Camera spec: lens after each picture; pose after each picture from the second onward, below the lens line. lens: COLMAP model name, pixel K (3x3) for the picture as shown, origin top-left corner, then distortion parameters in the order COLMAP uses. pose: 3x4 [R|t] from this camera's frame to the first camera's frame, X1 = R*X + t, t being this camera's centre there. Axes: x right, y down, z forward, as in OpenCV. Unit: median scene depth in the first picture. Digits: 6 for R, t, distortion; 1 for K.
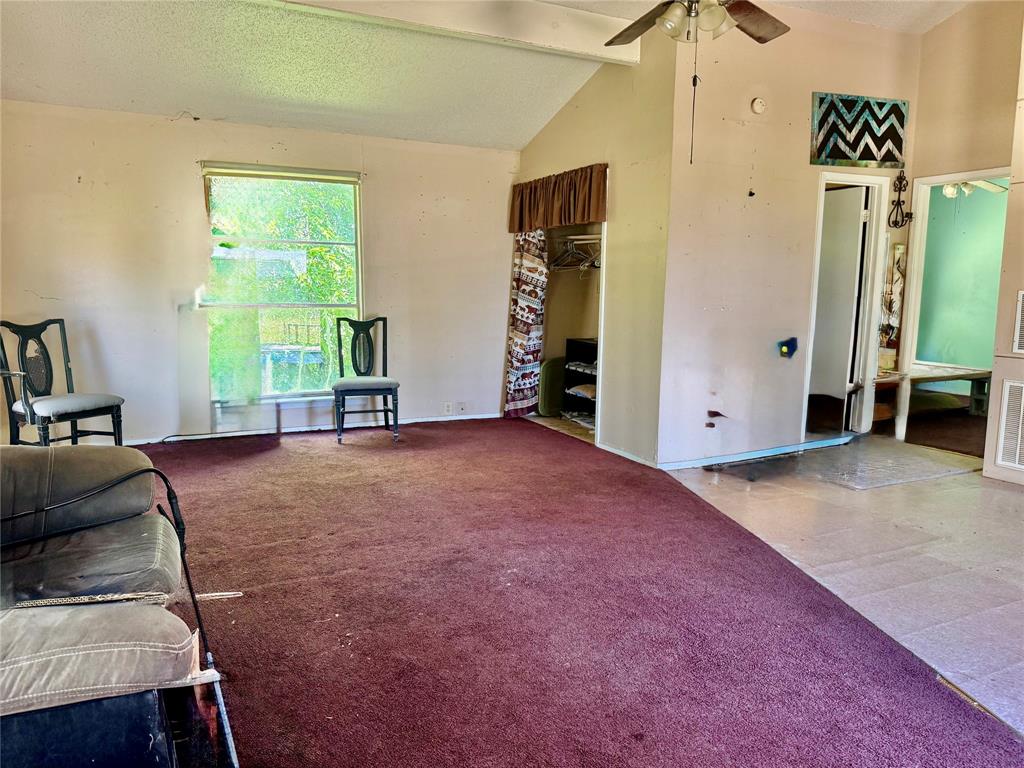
lens RADIAL K [[738.2, 0, 512.0], [0, 738.2, 384.0], [0, 0, 1]] dist [0.120288, -0.185909]
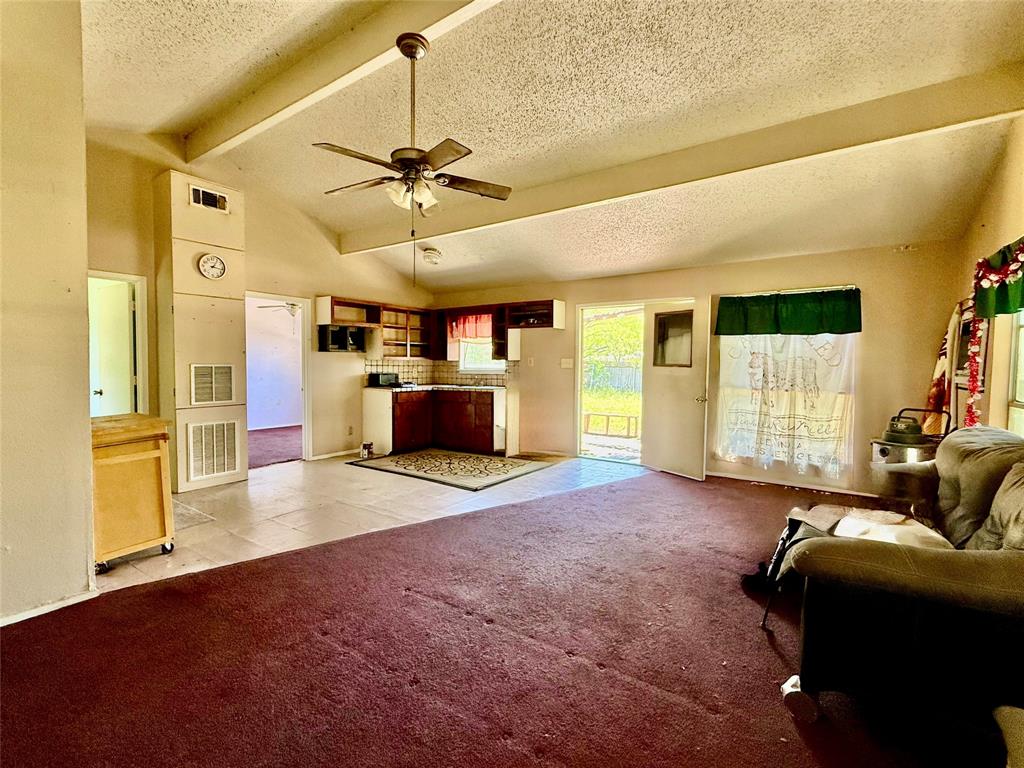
lens RADIAL K [[457.0, 0, 513.7], [0, 457.0, 382.5], [0, 0, 1]] dist [0.000401, 0.000159]
pose [[-0.482977, -0.050879, 0.874154, -0.405977], [0.102849, 0.988104, 0.114337, -0.112946], [-0.869572, 0.145128, -0.471998, 0.778333]]
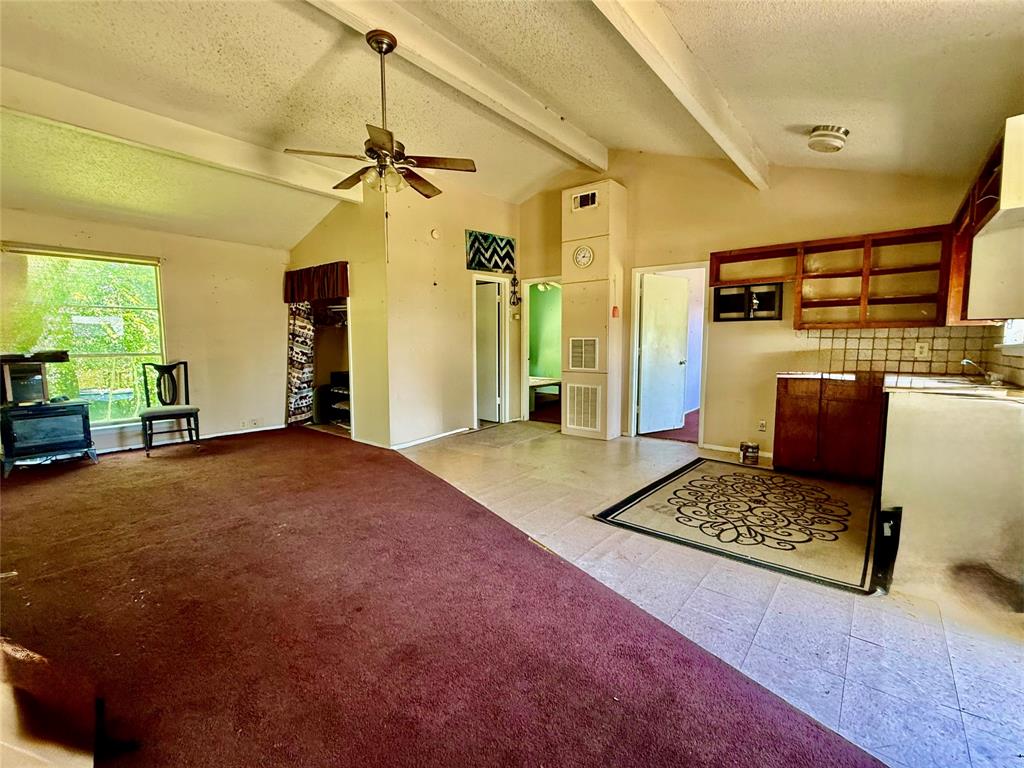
lens RADIAL K [[457.0, 0, 513.7], [0, 457.0, 382.5], [0, 0, 1]] dist [0.000401, 0.000159]
pose [[0.909759, -0.049974, 0.412118, 0.034976], [0.066049, 0.997507, -0.024845, 0.010933], [-0.409849, 0.049823, 0.910792, -0.022504]]
